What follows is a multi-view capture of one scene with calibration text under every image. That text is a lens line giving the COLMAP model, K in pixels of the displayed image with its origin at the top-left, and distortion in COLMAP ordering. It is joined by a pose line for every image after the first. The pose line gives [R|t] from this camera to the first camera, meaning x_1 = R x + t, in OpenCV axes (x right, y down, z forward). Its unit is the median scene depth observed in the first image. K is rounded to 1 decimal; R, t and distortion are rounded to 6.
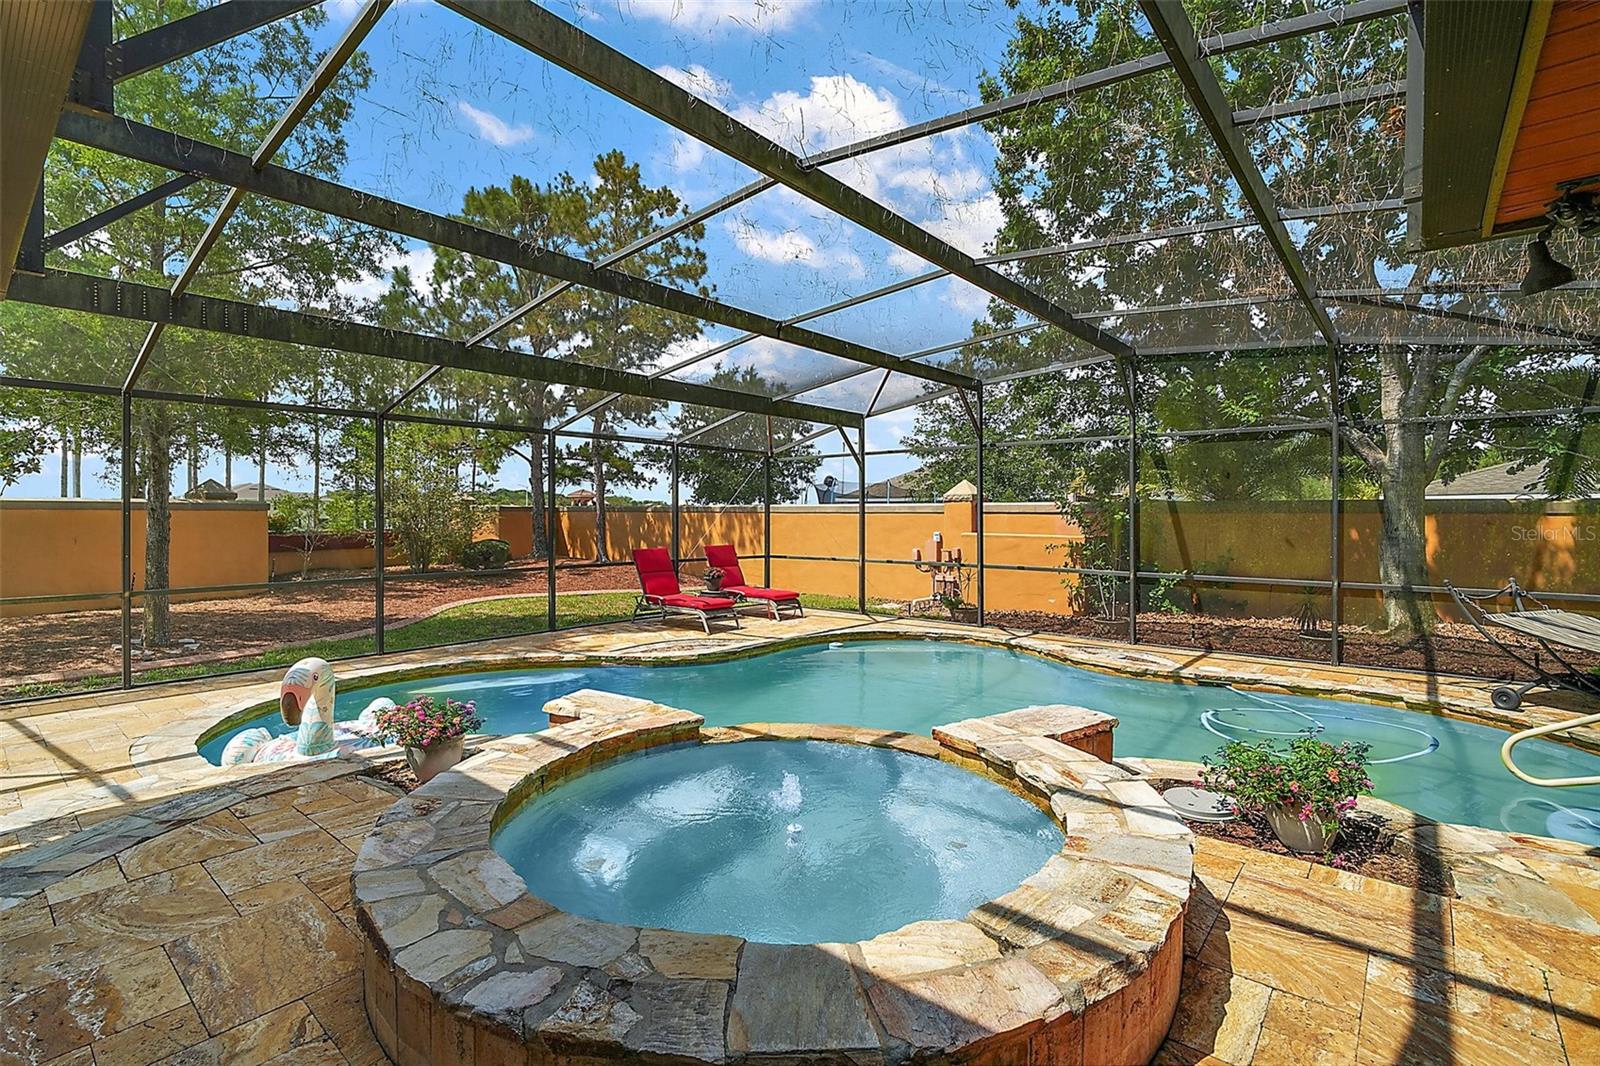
lens RADIAL K [[738.4, 0, 801.7], [0, 738.4, 520.9], [0, 0, 1]] dist [-0.002568, -0.000773]
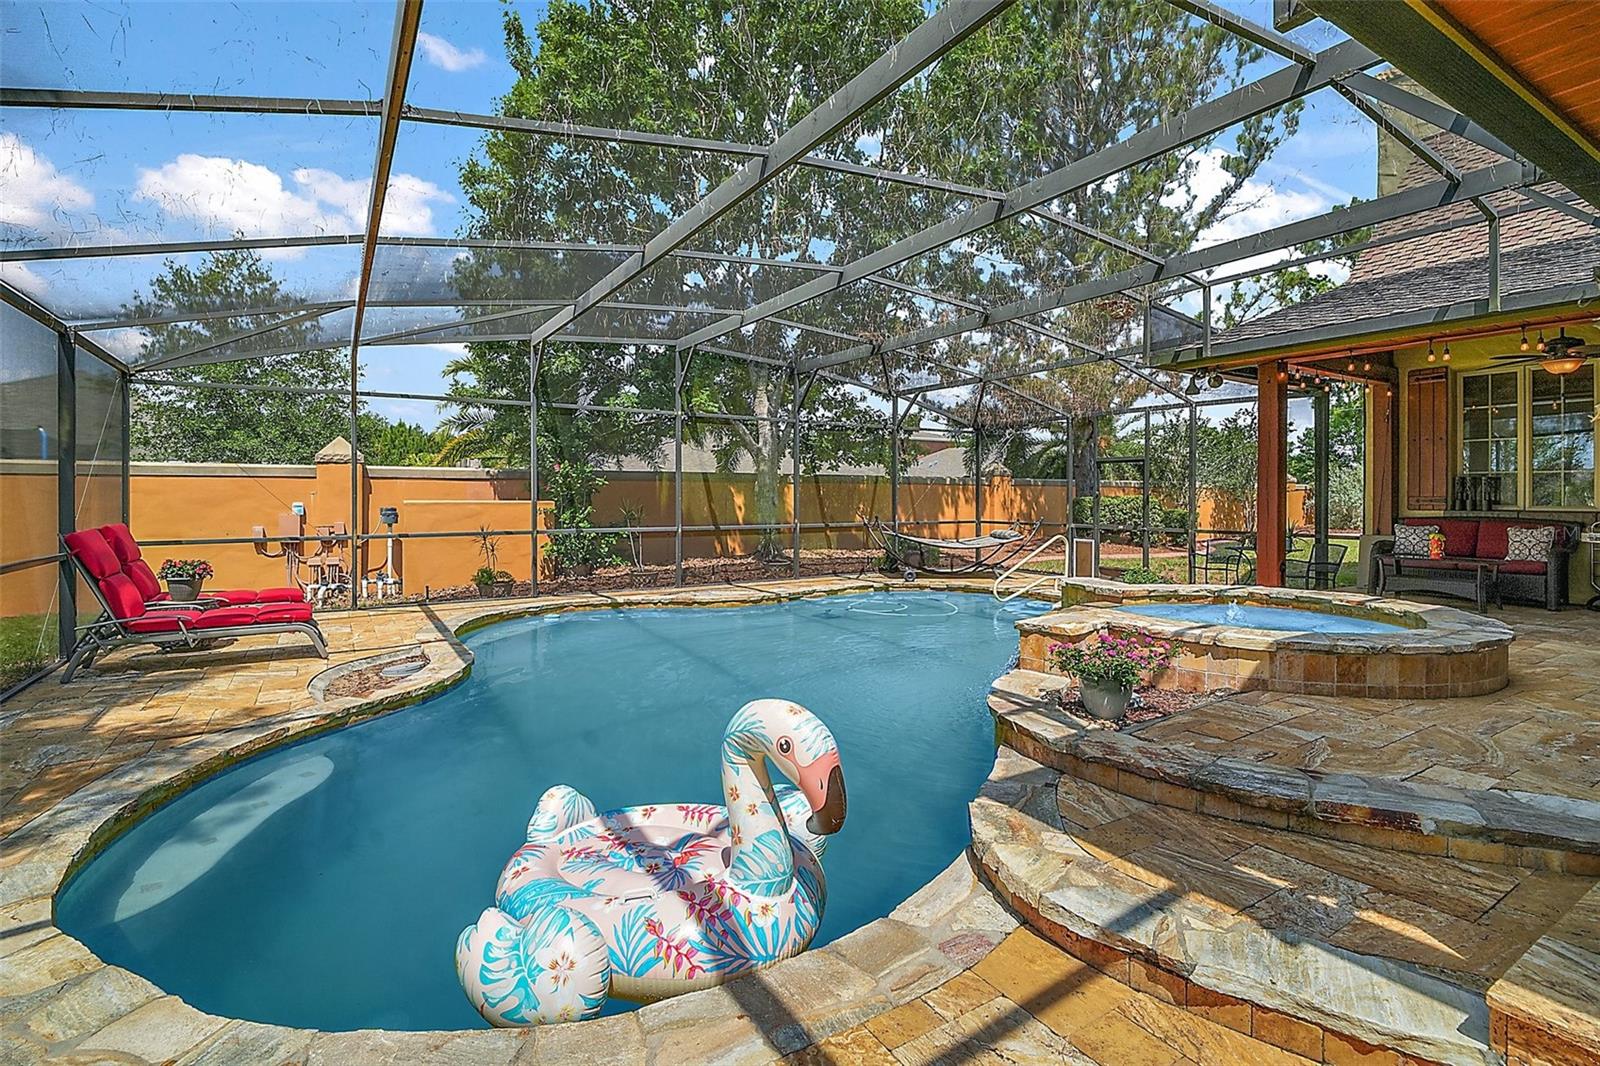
lens RADIAL K [[738.4, 0, 796.6], [0, 738.4, 492.9], [0, 0, 1]] dist [-0.002568, -0.000773]
pose [[0.304498, -0.002893, 0.952508, -0.535910], [0.001880, 0.999995, 0.002436, 0.006871], [-0.952511, 0.001049, 0.304502, 0.366208]]
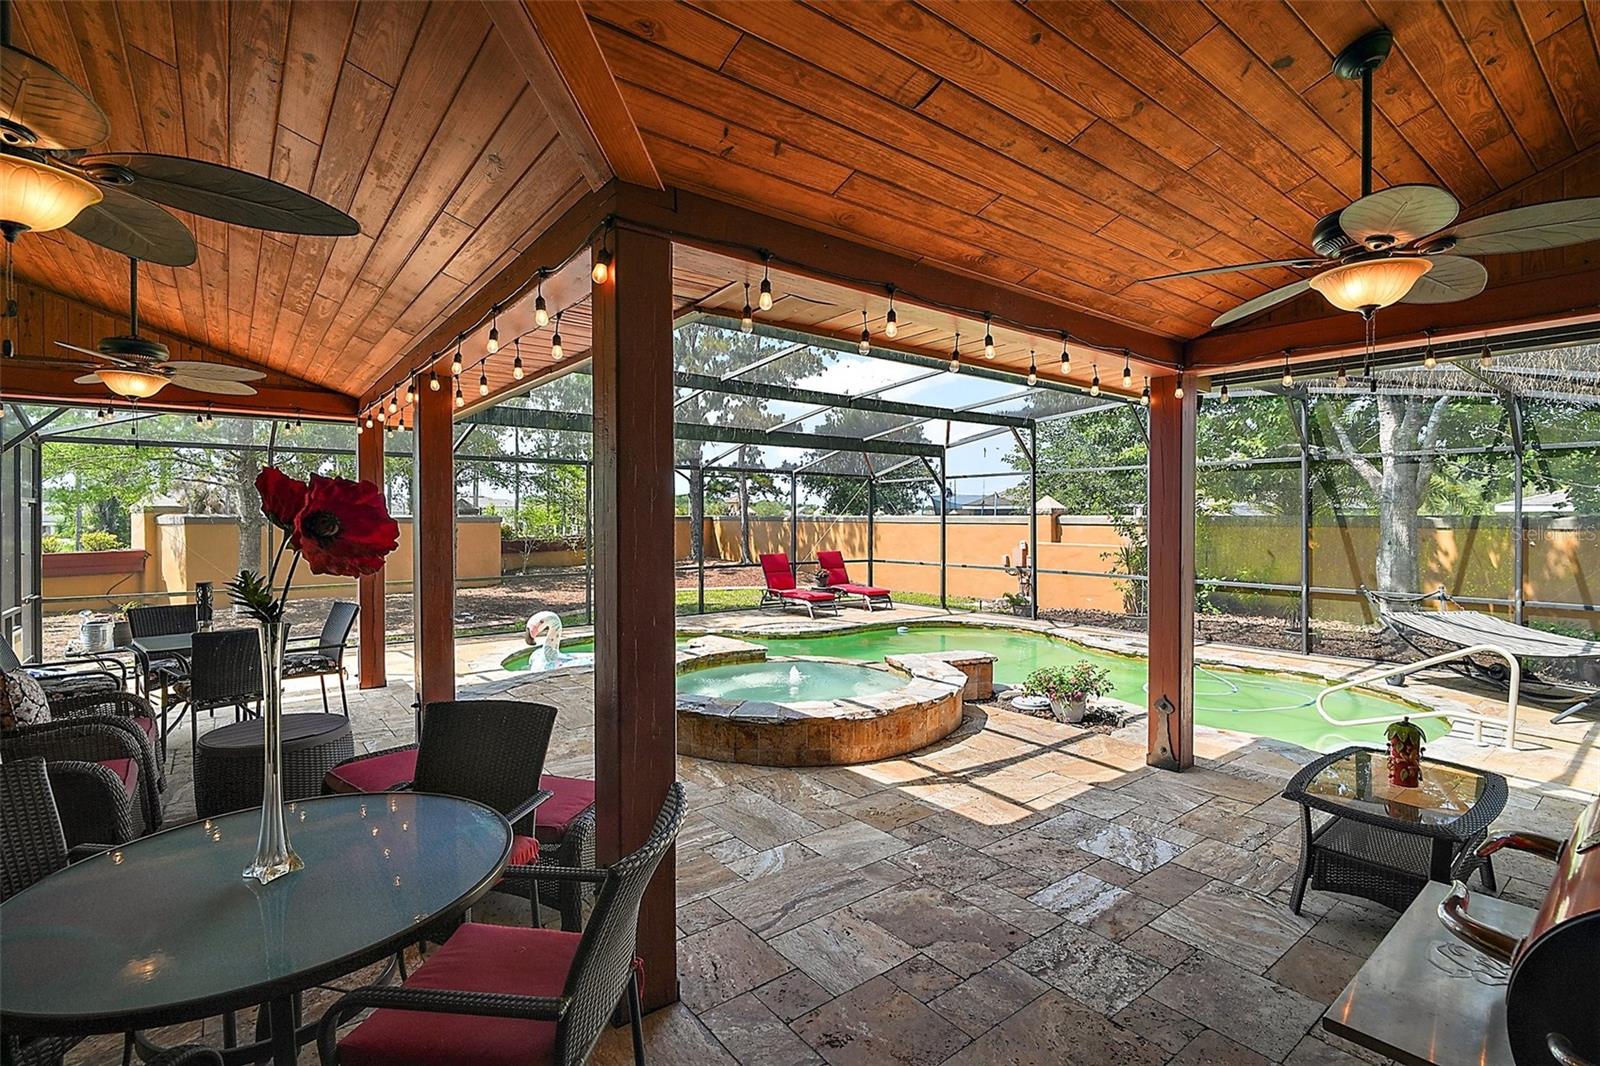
lens RADIAL K [[738.4, 0, 803.1], [0, 738.4, 530.1], [0, 0, 1]] dist [-0.002568, -0.000773]
pose [[0.979401, 0.001704, -0.201917, 0.110616], [0.000102, 0.999960, 0.008934, -0.016667], [0.201925, -0.008771, 0.979362, -0.270253]]
